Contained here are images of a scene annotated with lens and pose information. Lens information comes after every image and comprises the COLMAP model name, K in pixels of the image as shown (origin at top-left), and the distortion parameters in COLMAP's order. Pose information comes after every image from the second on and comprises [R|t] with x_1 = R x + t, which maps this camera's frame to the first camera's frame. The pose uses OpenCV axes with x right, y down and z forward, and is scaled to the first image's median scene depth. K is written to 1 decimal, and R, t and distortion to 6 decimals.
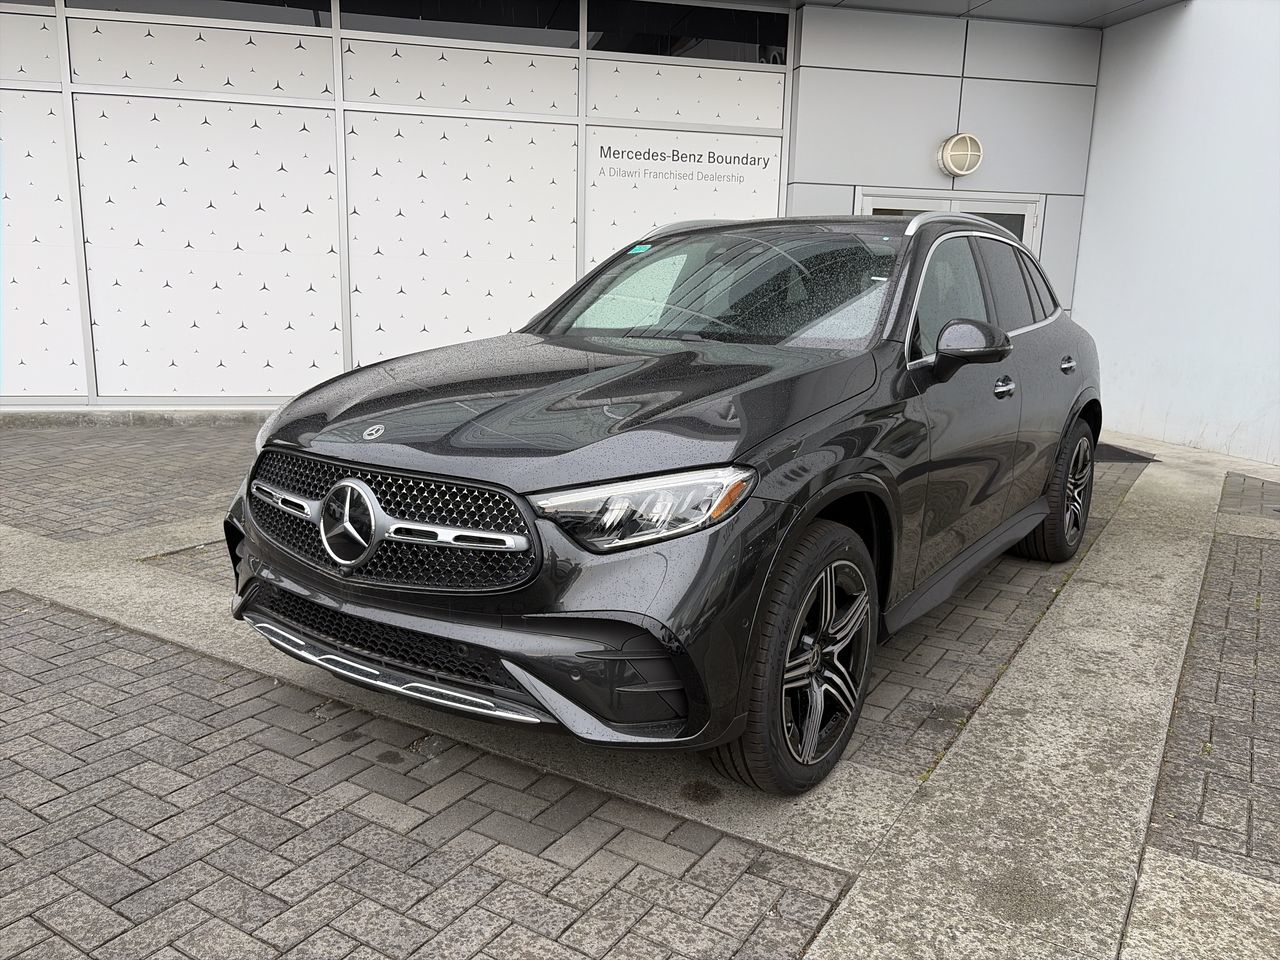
lens RADIAL K [[969.6, 0, 636.2], [0, 969.6, 483.8], [0, 0, 1]] dist [0.034453, -0.031839]
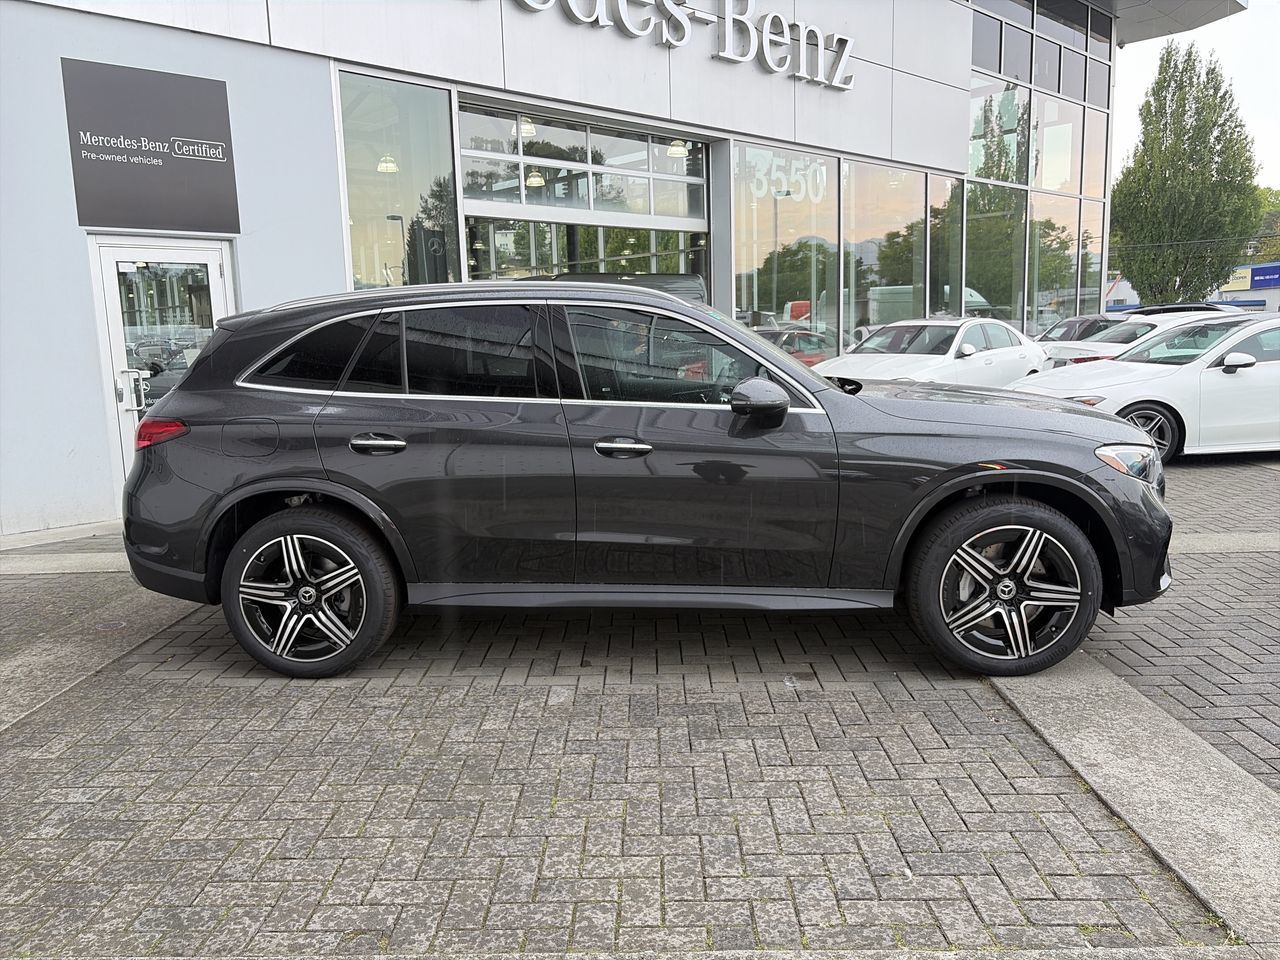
lens RADIAL K [[969.6, 0, 636.2], [0, 969.6, 483.8], [0, 0, 1]] dist [0.034453, -0.031839]
pose [[-0.517488, -0.138769, 0.844363, -1.124806], [0.188816, 0.943921, 0.270852, -0.493437], [-0.834598, 0.299592, -0.462266, 2.144824]]
